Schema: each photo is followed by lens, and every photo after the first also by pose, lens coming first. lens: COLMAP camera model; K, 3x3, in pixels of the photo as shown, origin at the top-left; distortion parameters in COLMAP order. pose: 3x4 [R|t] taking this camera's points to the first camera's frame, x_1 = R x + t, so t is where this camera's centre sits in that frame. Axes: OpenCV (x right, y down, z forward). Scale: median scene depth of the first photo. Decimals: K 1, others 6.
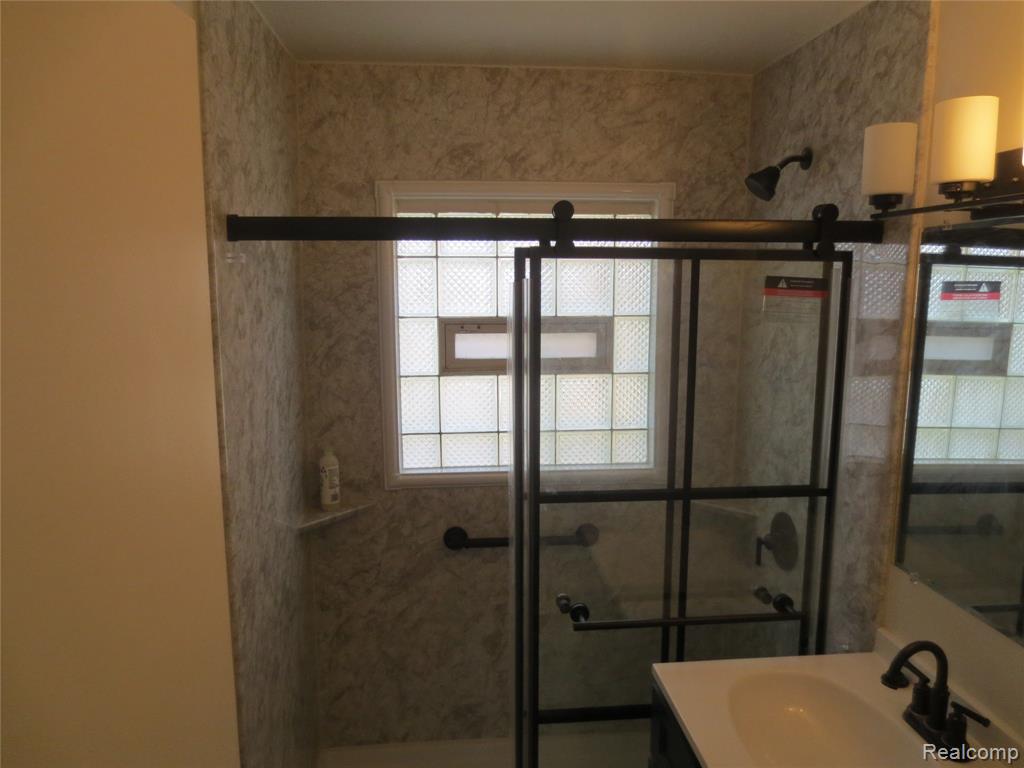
lens RADIAL K [[722.8, 0, 512.0], [0, 722.8, 384.0], [0, 0, 1]] dist [-0.037944, 0.017424]
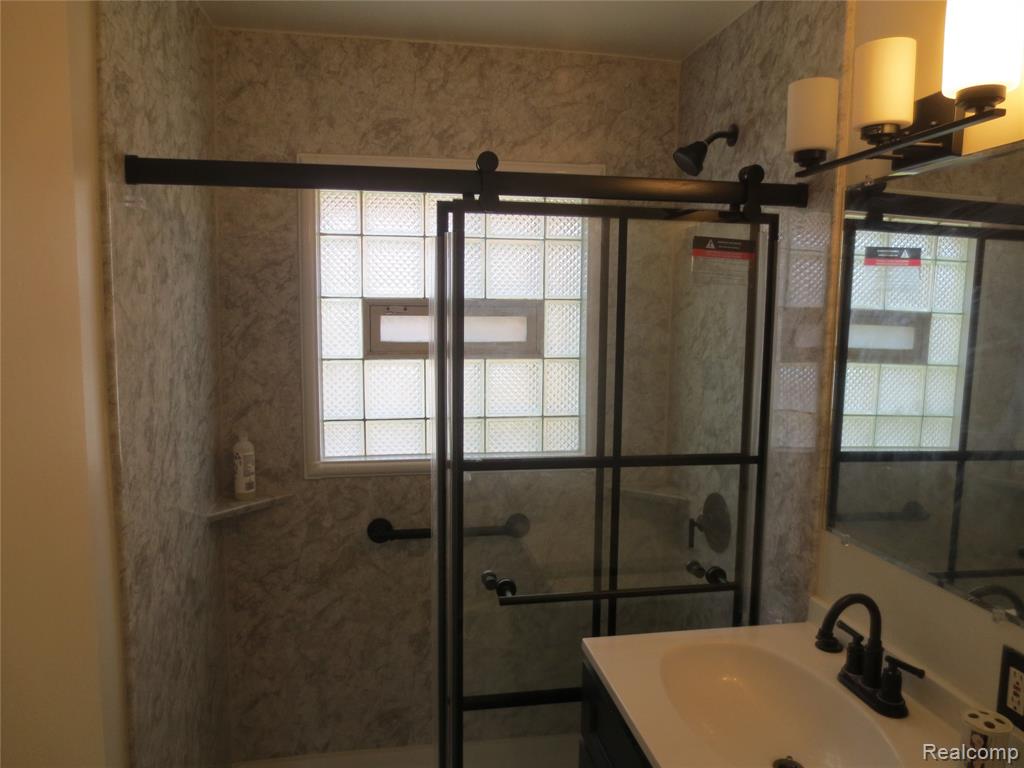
lens RADIAL K [[722.8, 0, 512.0], [0, 722.8, 384.0], [0, 0, 1]] dist [-0.037944, 0.017424]
pose [[0.996426, 0.001747, 0.084457, 0.015734], [0.001825, 0.999108, -0.042199, 0.066652], [-0.084455, 0.042203, 0.995533, 0.033802]]
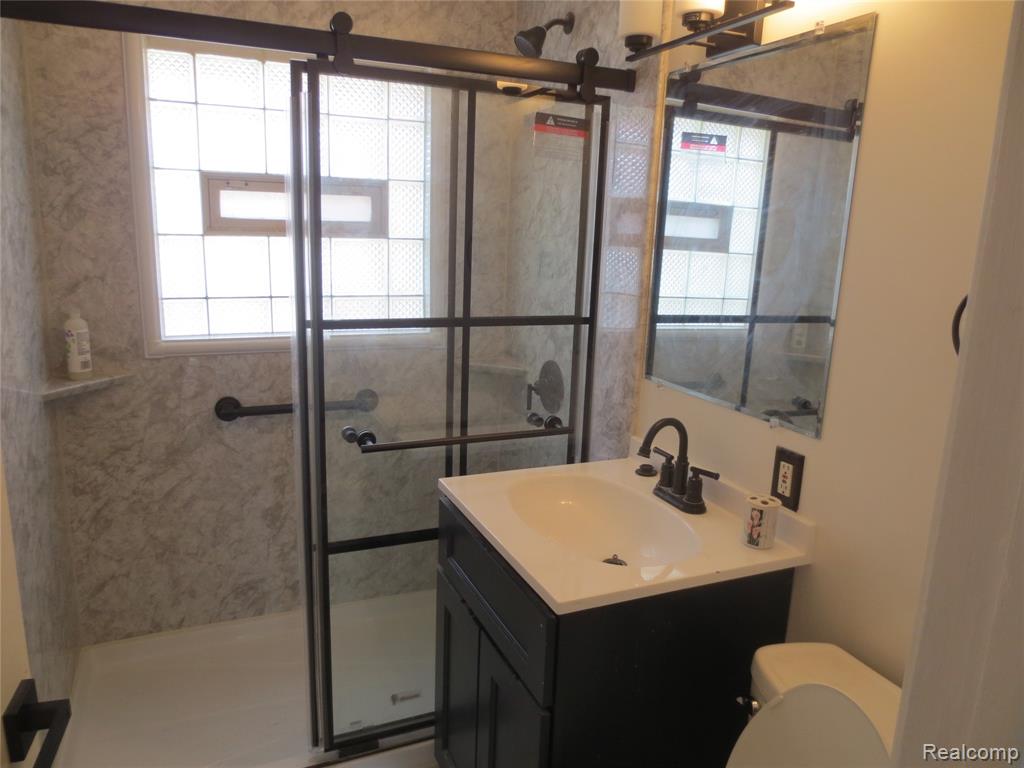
lens RADIAL K [[722.8, 0, 512.0], [0, 722.8, 384.0], [0, 0, 1]] dist [-0.037944, 0.017424]
pose [[0.948529, -0.034374, 0.314820, -0.021972], [0.010848, 0.997035, 0.076178, 0.122340], [-0.316505, -0.068842, 0.946089, -0.019366]]
